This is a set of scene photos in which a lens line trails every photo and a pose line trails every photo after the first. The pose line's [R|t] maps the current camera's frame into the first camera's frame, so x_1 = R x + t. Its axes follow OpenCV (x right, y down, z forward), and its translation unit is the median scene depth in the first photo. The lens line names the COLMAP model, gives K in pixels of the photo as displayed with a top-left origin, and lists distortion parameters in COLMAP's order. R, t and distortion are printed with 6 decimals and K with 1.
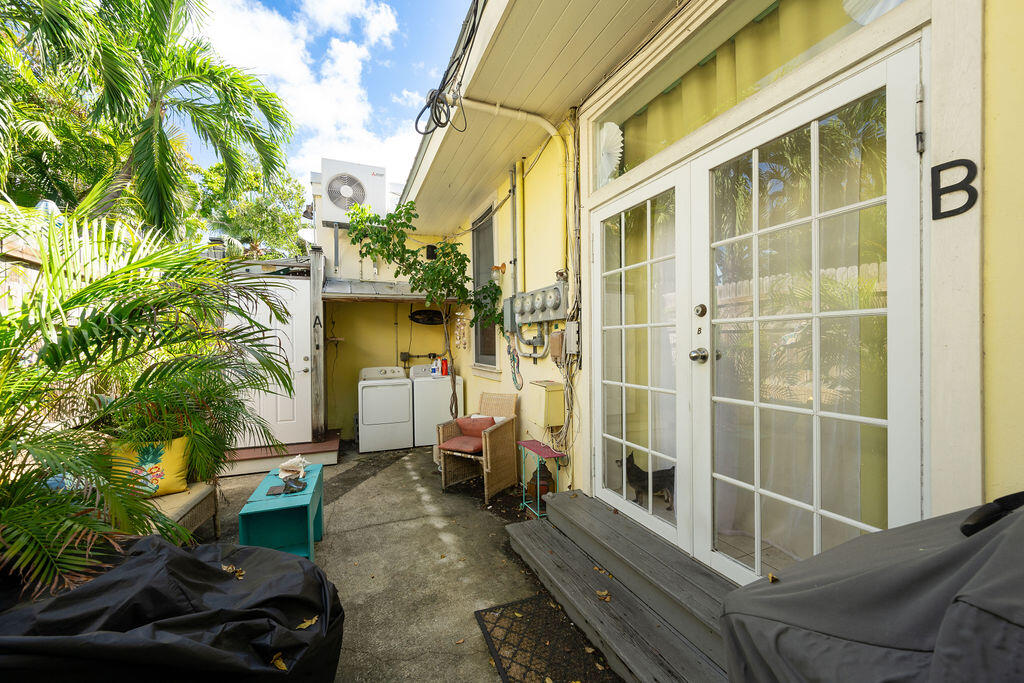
lens RADIAL K [[405.9, 0, 513.9], [0, 405.9, 342.0], [0, 0, 1]] dist [-0.003387, -0.000224]
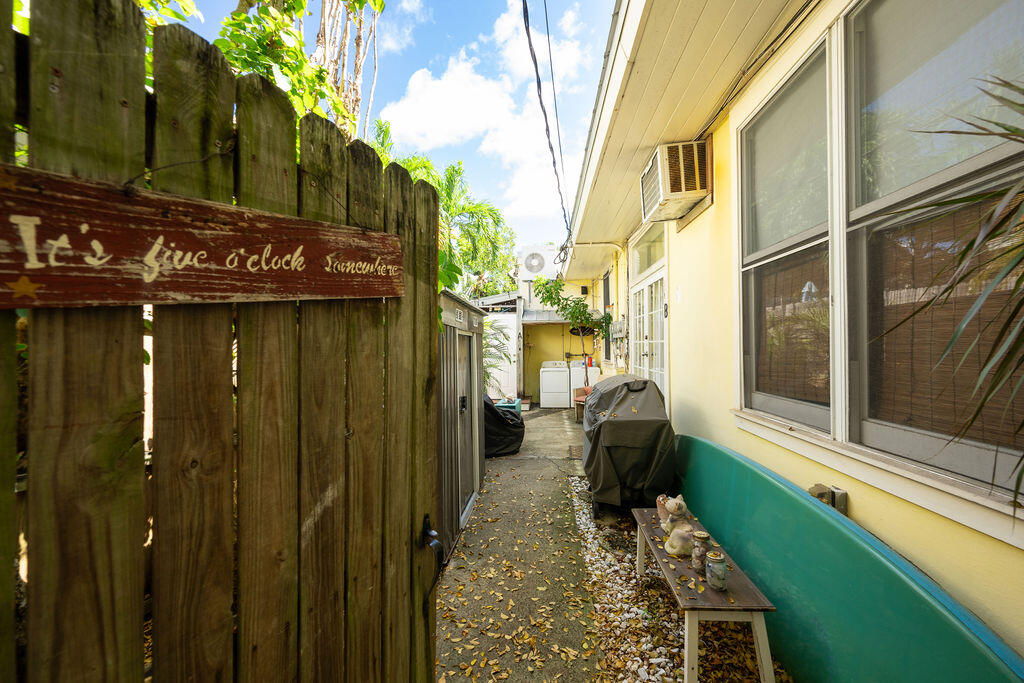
lens RADIAL K [[405.9, 0, 511.8], [0, 405.9, 342.6], [0, 0, 1]] dist [-0.003387, -0.000224]
pose [[0.888582, -0.000302, -0.458717, 0.349172], [-0.000408, 0.999999, -0.001450, -0.015451], [0.458717, 0.001476, 0.888581, -0.696113]]
